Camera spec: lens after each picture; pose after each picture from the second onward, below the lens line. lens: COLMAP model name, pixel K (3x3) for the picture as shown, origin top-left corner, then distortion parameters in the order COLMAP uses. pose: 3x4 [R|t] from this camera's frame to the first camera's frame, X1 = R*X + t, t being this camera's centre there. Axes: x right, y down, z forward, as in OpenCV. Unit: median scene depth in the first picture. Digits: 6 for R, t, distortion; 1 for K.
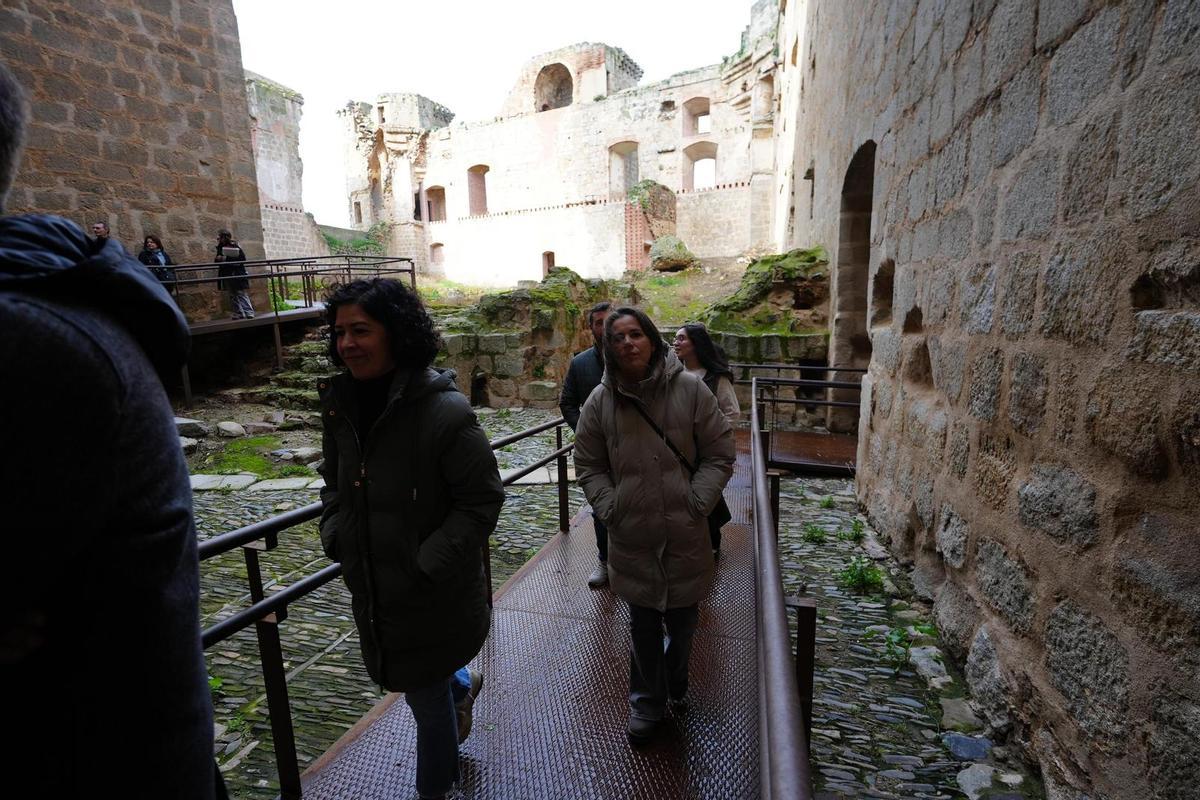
lens RADIAL K [[525.0, 0, 600.9], [0, 525.0, 399.2], [0, 0, 1]] dist [-0.000149, 0.000594]
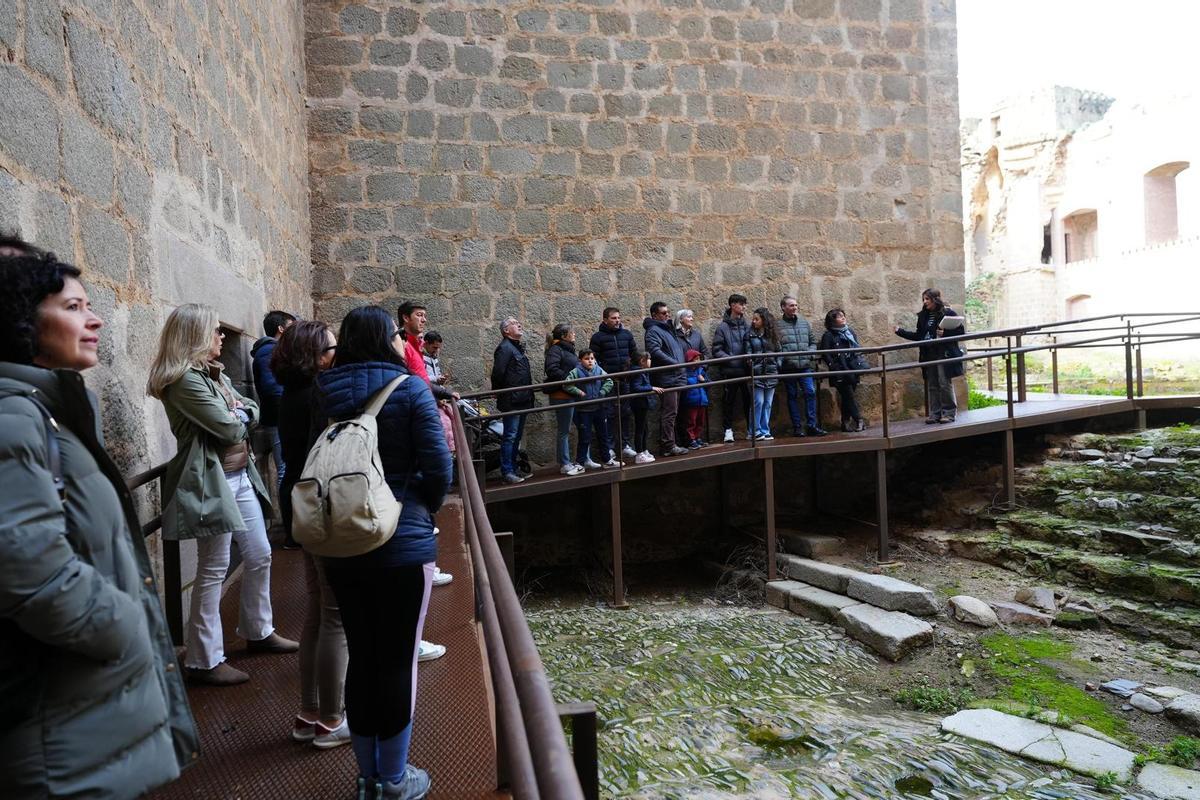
lens RADIAL K [[578.2, 0, 599.7], [0, 578.2, 402.8], [0, 0, 1]] dist [-0.006734, 0.008262]
pose [[0.789186, 0.004256, -0.614140, -0.600384], [-0.089986, 0.989985, -0.108774, -0.062192], [0.607526, 0.141107, 0.781665, 0.187024]]
